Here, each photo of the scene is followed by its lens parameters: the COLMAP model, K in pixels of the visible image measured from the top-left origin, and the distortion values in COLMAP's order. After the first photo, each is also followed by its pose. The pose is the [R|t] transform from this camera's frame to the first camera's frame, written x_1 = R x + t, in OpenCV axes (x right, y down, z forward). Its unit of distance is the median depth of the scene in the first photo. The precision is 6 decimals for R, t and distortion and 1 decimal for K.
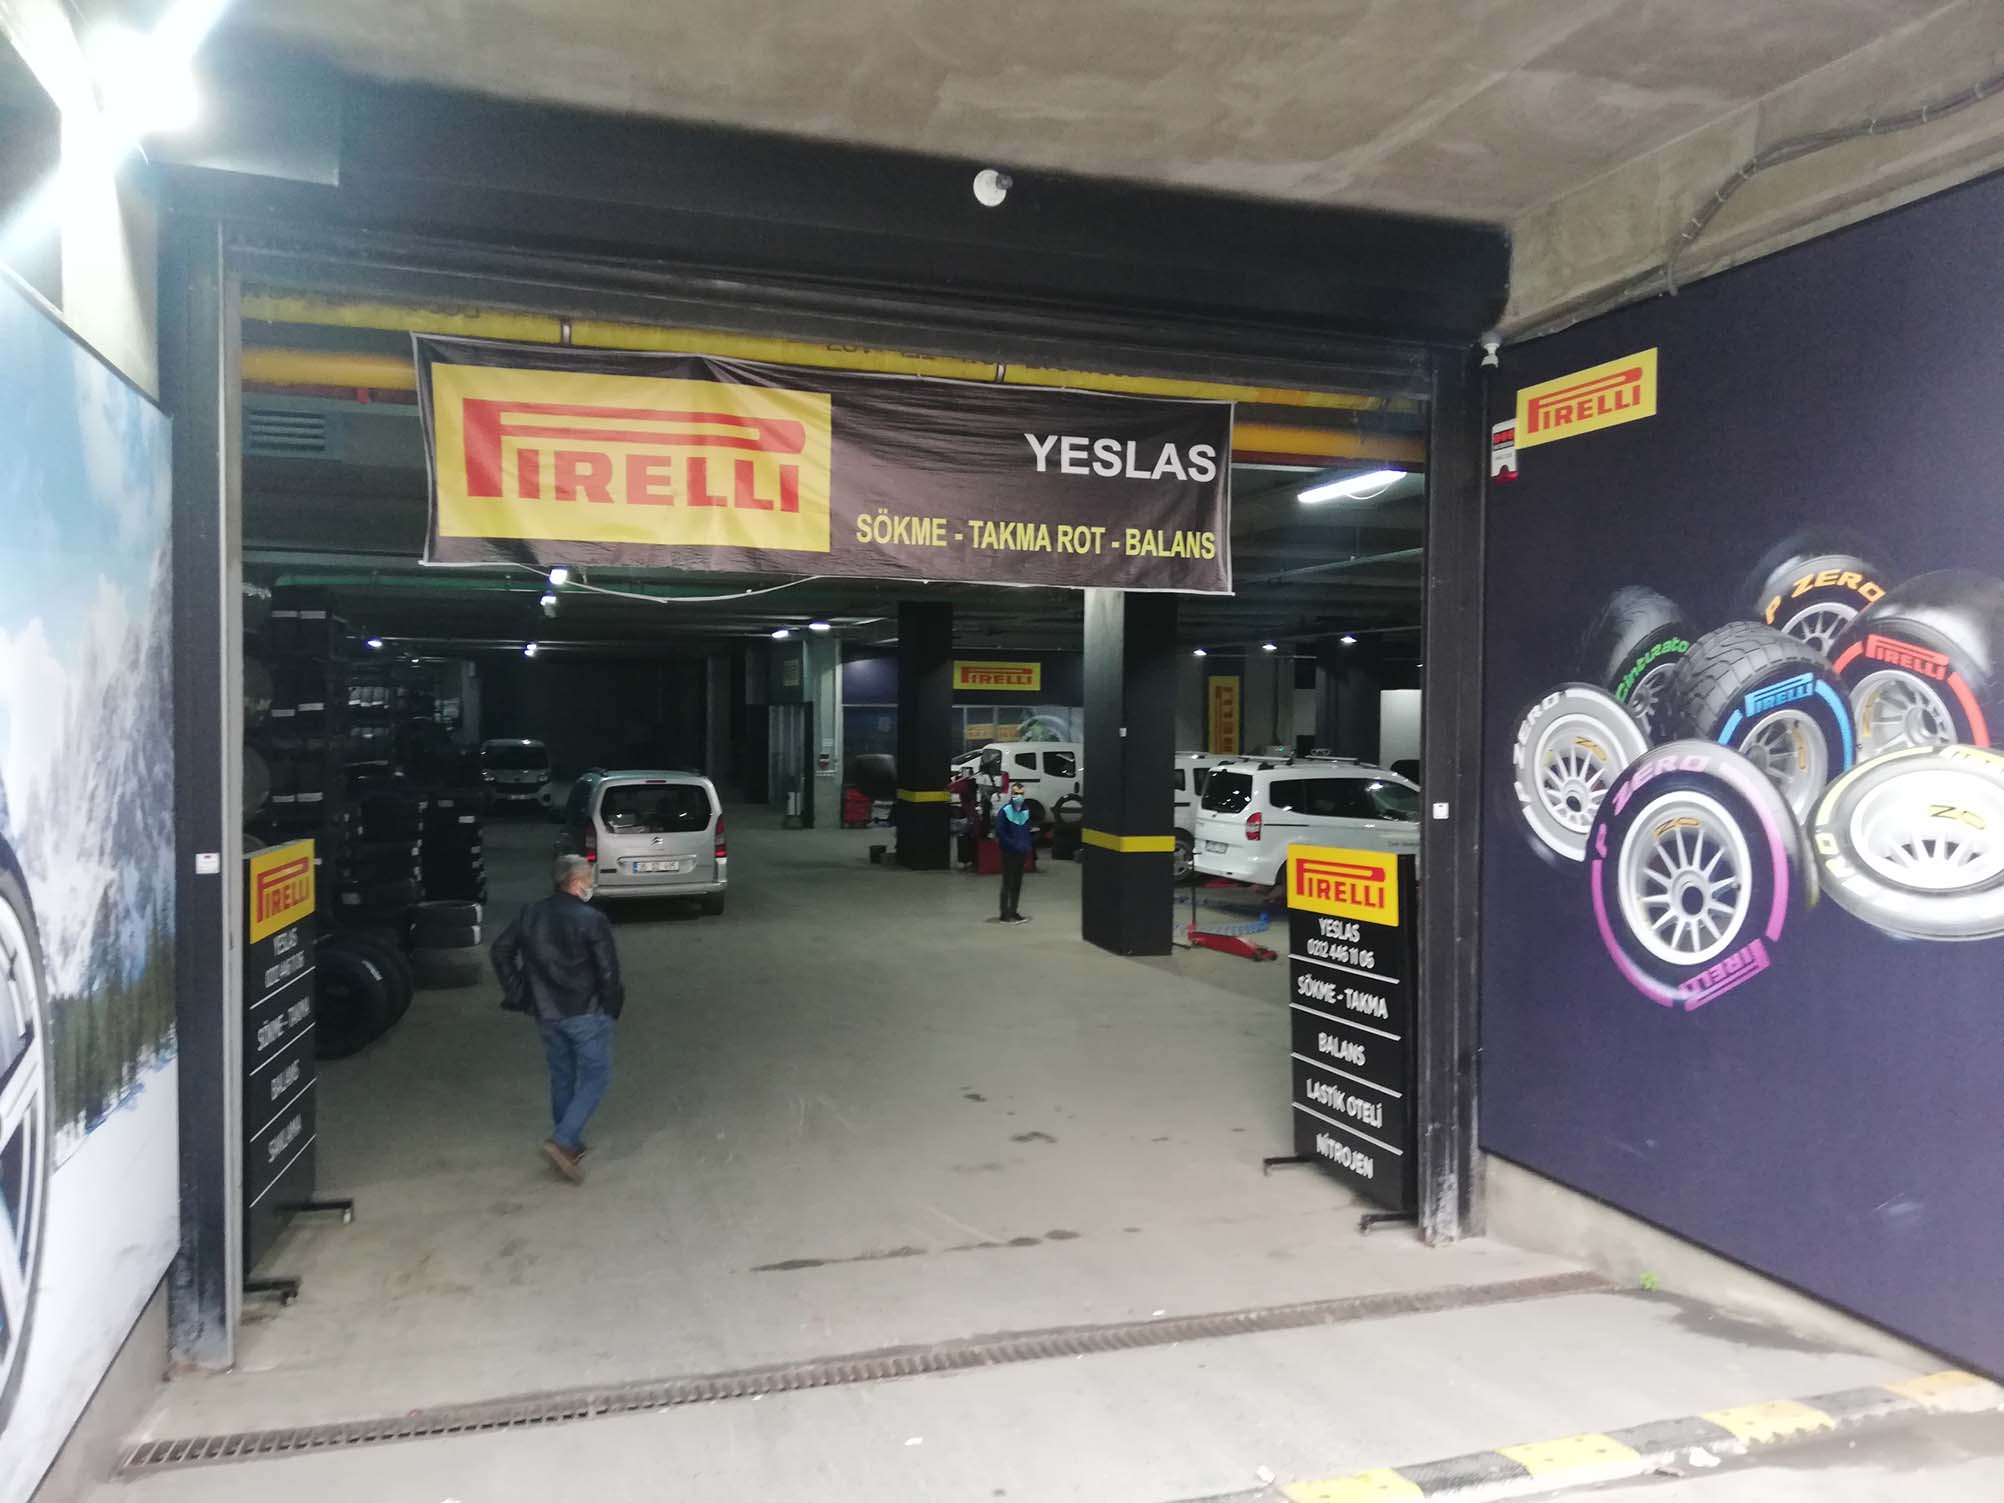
lens RADIAL K [[1515.4, 0, 991.6], [0, 1515.4, 753.7], [0, 0, 1]] dist [0.008925, 0.002343]
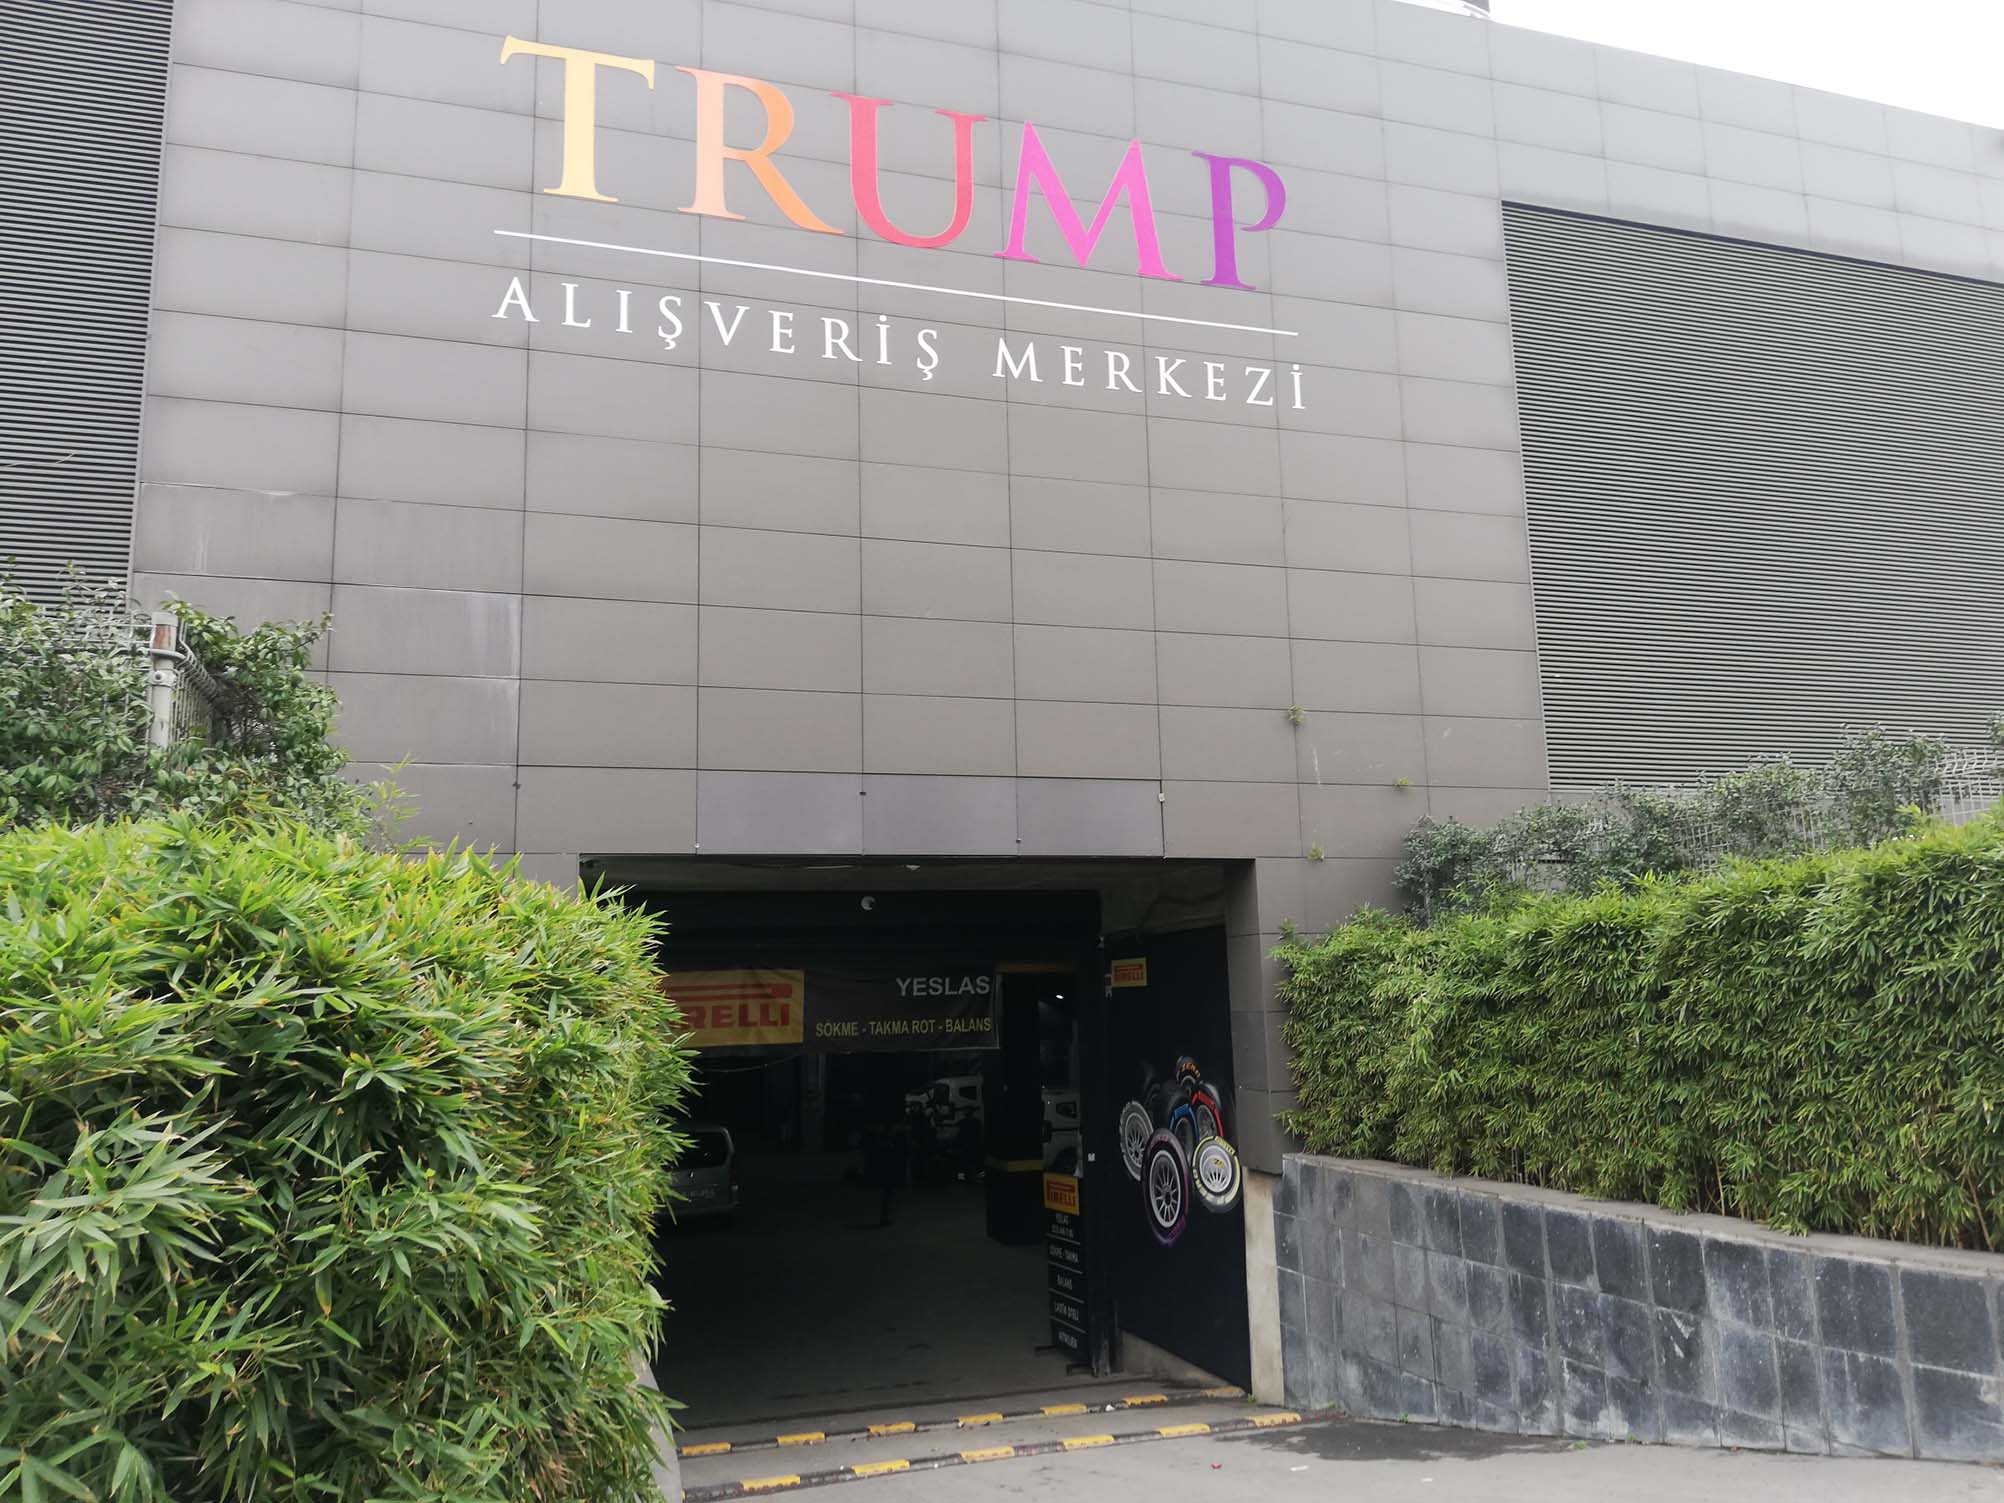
lens RADIAL K [[1554.4, 0, 1007.0], [0, 1554.4, 669.3], [0, 0, 1]] dist [0.002931, -0.001371]
pose [[0.999437, -0.029540, 0.015919, 0.165277], [0.032458, 0.971384, -0.235286, -0.119262], [-0.008513, 0.235670, 0.971796, -1.295565]]
